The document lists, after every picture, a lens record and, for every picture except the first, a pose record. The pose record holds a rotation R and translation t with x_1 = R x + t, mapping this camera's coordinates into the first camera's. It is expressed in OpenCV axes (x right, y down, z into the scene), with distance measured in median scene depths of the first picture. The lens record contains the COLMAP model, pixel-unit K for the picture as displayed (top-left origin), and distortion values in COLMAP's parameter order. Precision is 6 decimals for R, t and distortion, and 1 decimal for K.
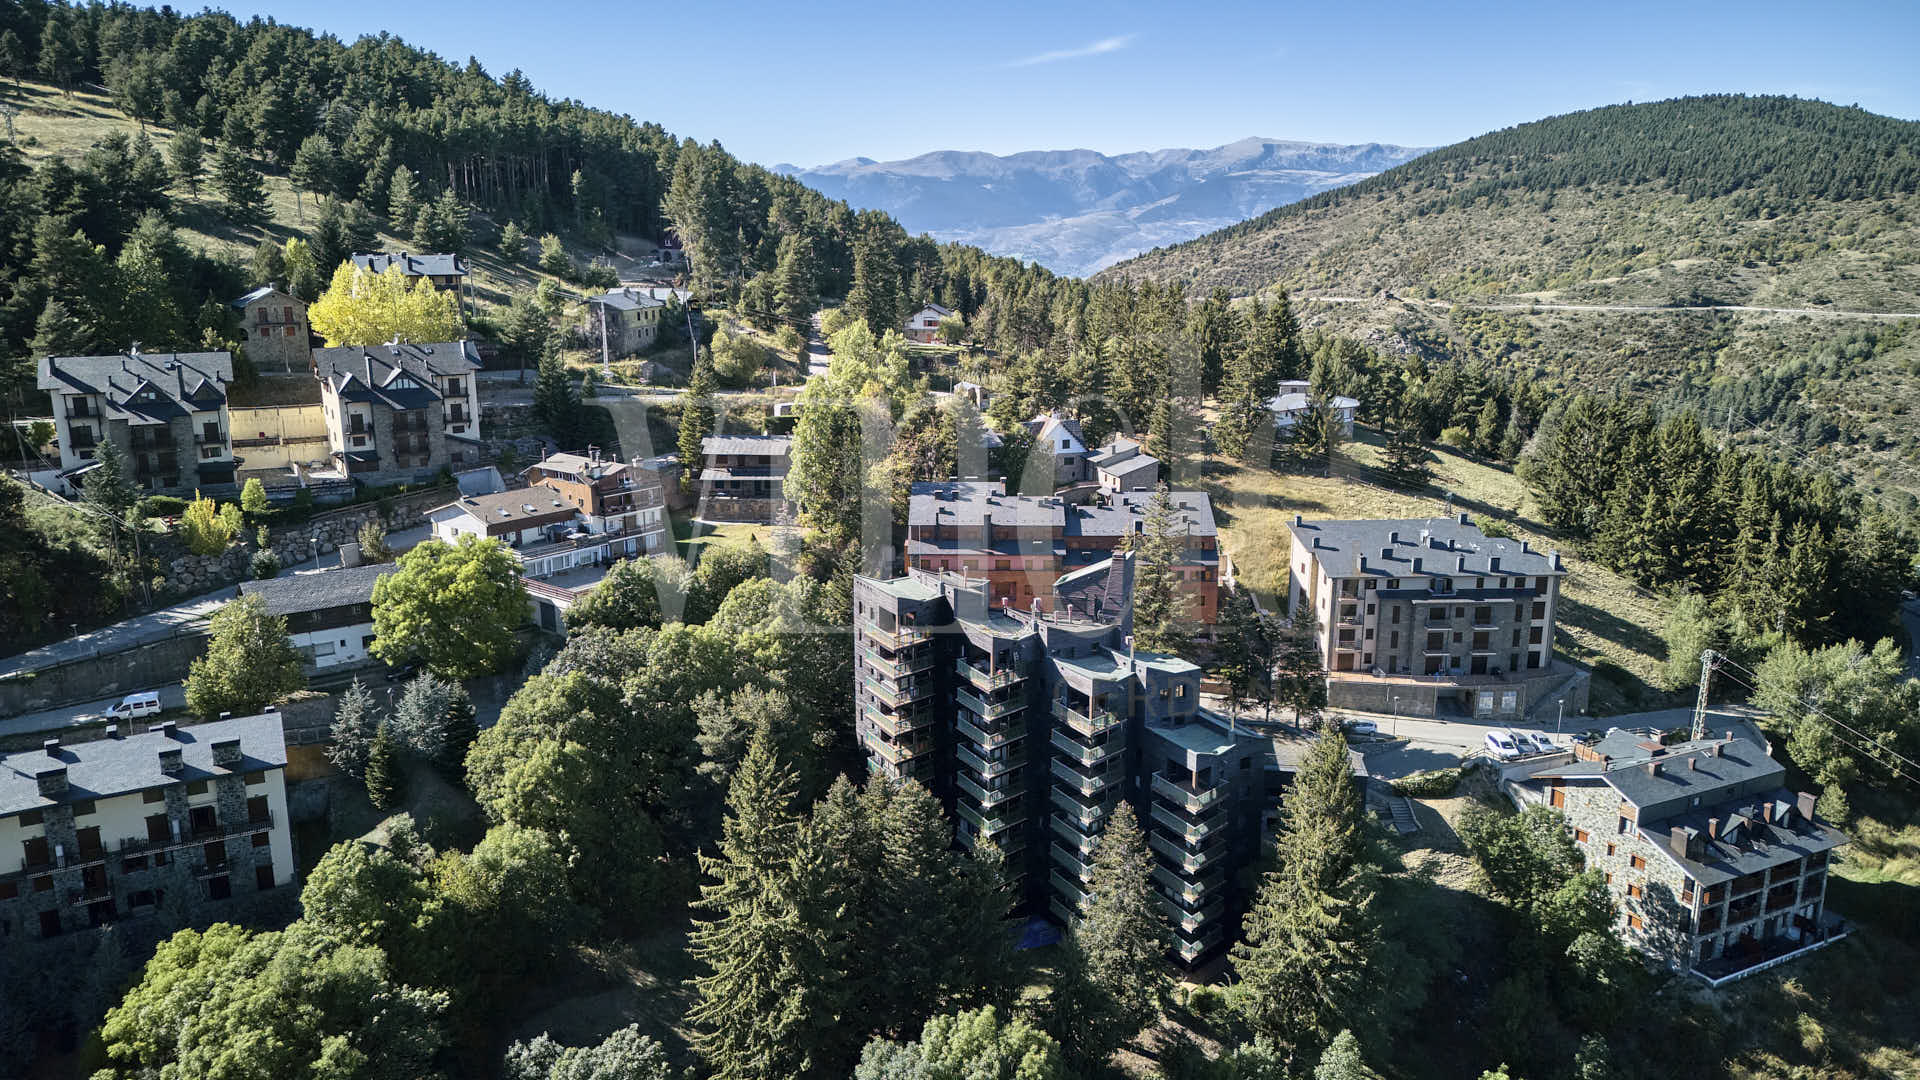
lens RADIAL K [[1333.8, 0, 960.0], [0, 1333.8, 540.0], [0, 0, 1]] dist [0.072959, -0.068087]
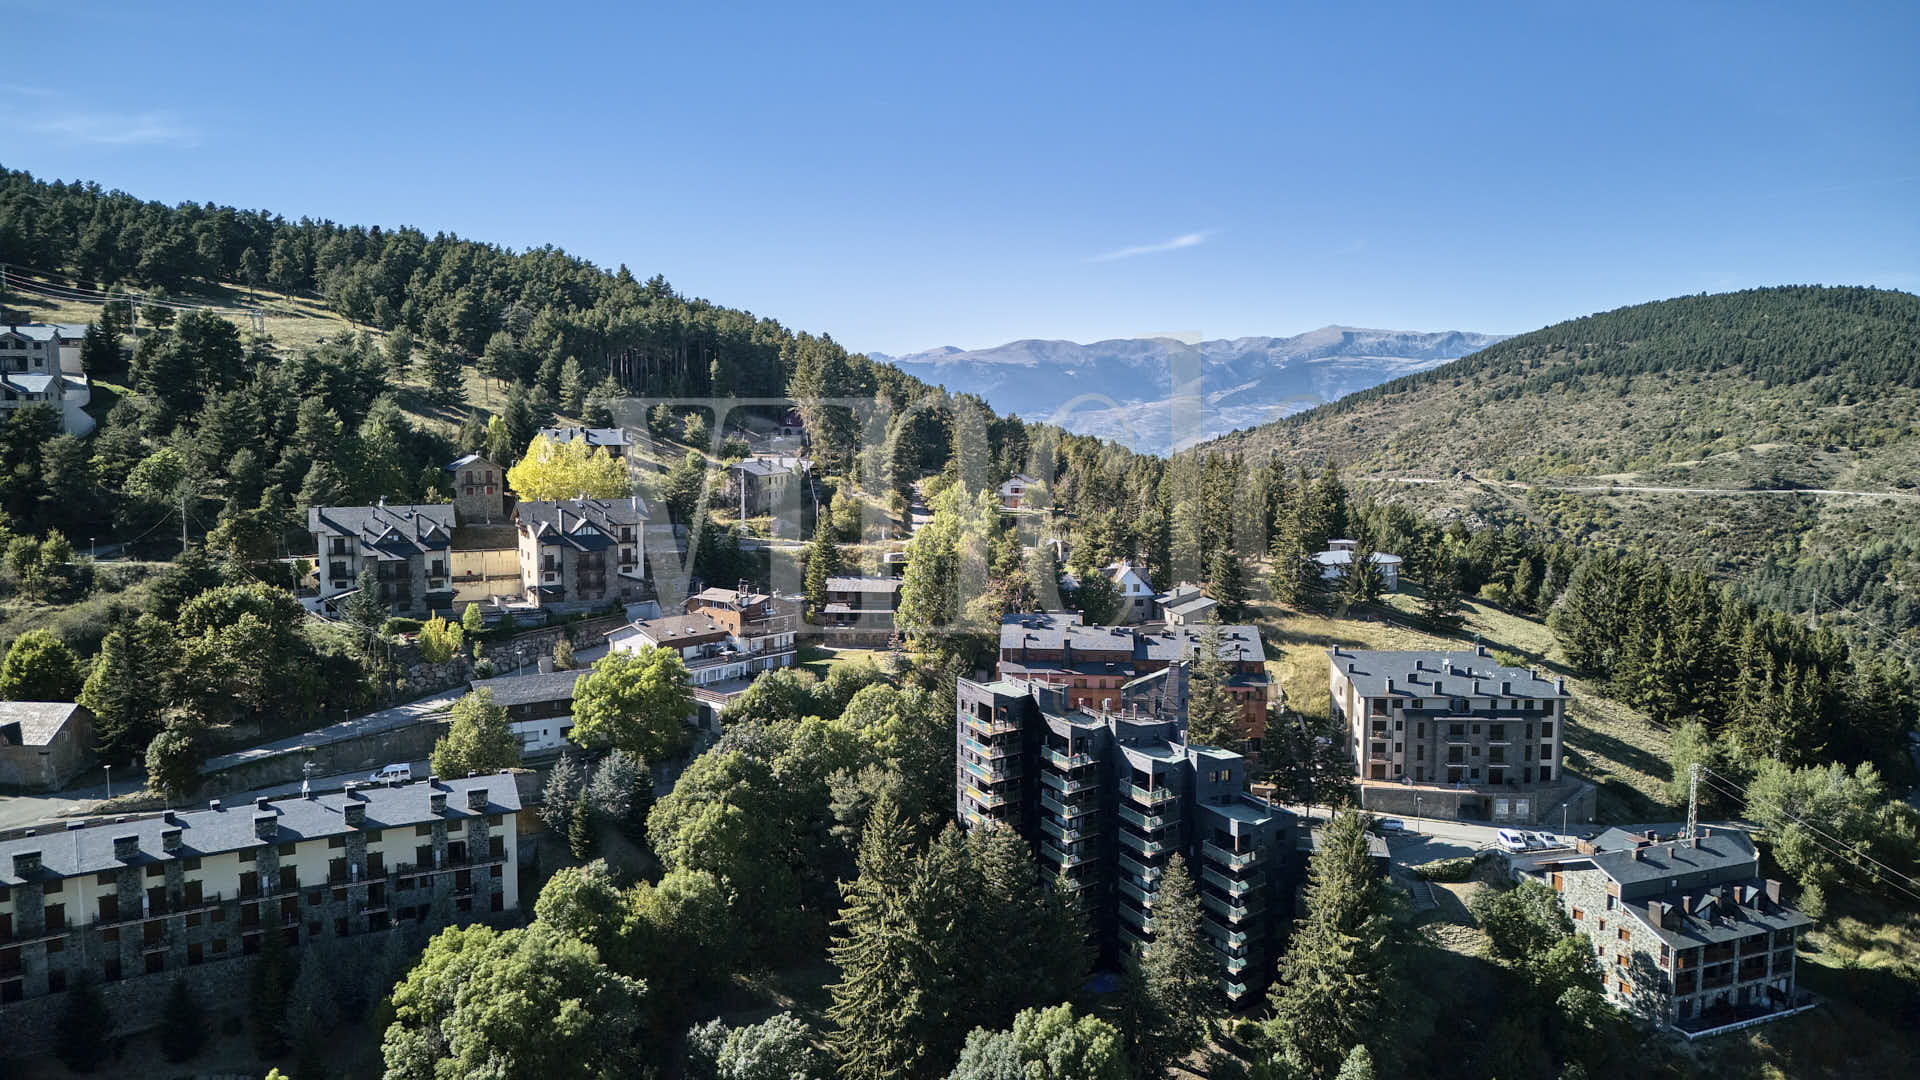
lens RADIAL K [[1333.8, 0, 960.0], [0, 1333.8, 540.0], [0, 0, 1]] dist [0.072959, -0.068087]
pose [[0.998081, 0.006992, -0.061531, -0.002126], [-0.015098, 0.991099, -0.132271, 0.047906], [0.060058, 0.132946, 0.989302, -0.179475]]
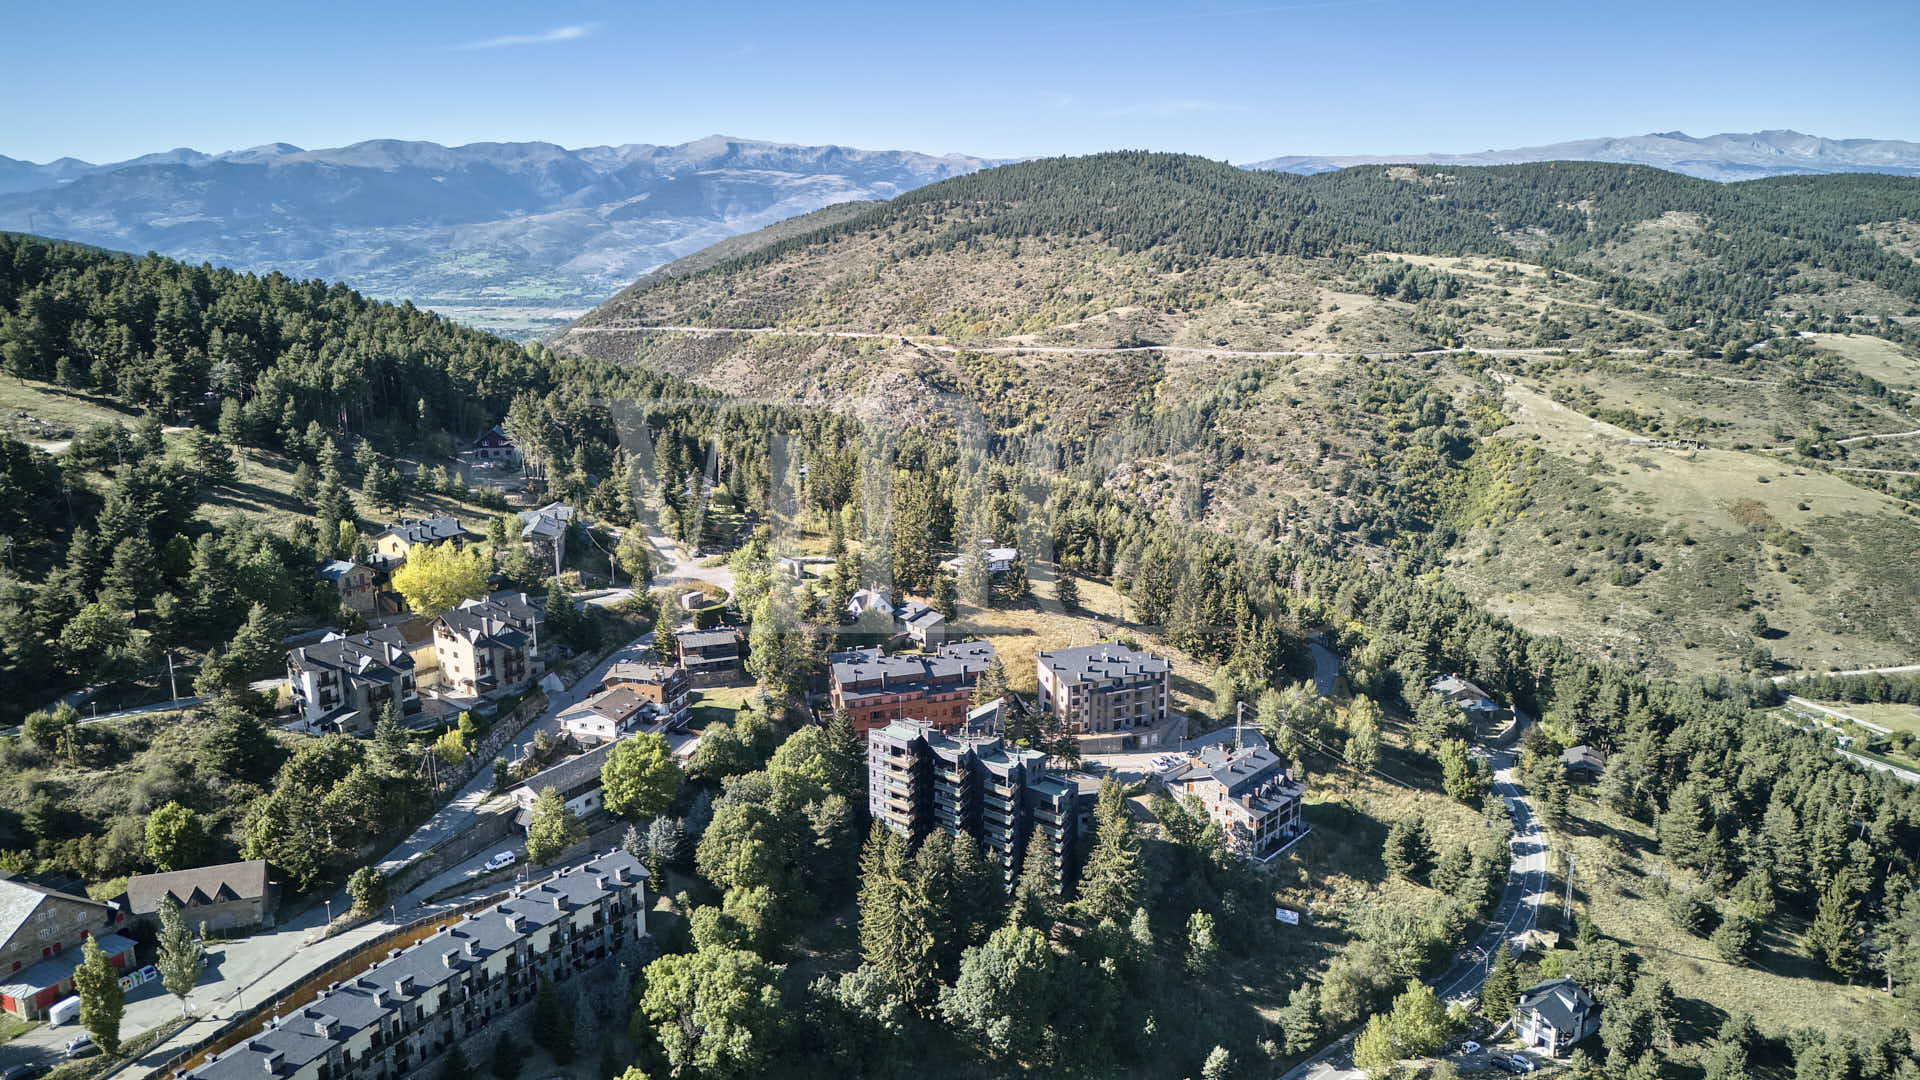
lens RADIAL K [[1335.1, 0, 960.0], [0, 1335.1, 540.0], [0, 0, 1]] dist [0.092396, -0.001059]
pose [[0.928665, -0.085381, 0.360958, -0.482742], [0.084050, 0.996272, 0.019416, -0.207845], [-0.361271, 0.012307, 0.932380, -0.648756]]
